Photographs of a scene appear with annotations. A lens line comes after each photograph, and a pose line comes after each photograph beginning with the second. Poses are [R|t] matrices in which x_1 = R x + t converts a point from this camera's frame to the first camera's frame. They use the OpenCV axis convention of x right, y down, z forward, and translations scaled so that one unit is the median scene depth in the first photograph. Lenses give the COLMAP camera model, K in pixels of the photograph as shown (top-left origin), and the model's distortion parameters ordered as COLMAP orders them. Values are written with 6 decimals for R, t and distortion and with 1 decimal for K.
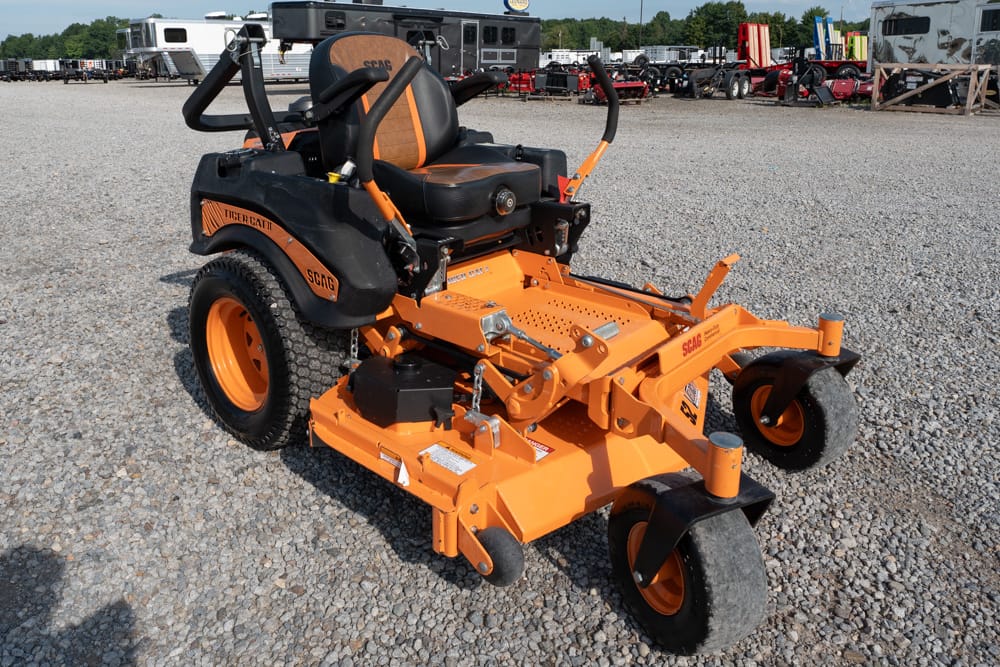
lens RADIAL K [[712.7, 0, 500.0], [0, 712.7, 333.5], [0, 0, 1]] dist [0.004914, -0.001929]
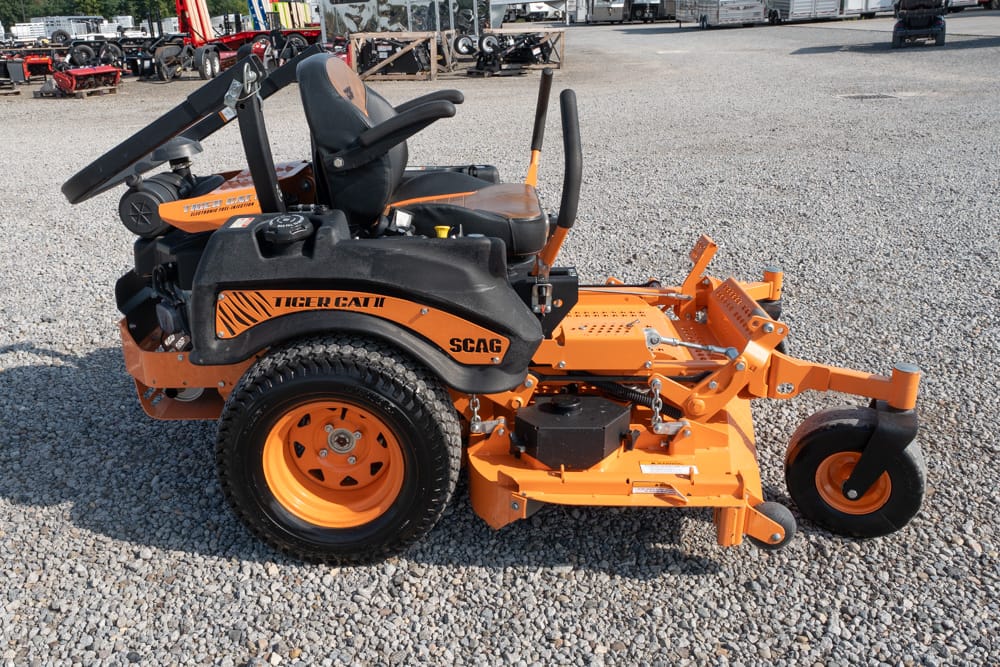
lens RADIAL K [[779.0, 0, 459.6], [0, 779.0, 388.8], [0, 0, 1]] dist [-0.005462, 0.001574]
pose [[0.772941, -0.291041, 0.563788, -0.117332], [0.250928, 0.956363, 0.149681, -0.024532], [-0.582750, 0.025775, 0.812243, 0.029050]]
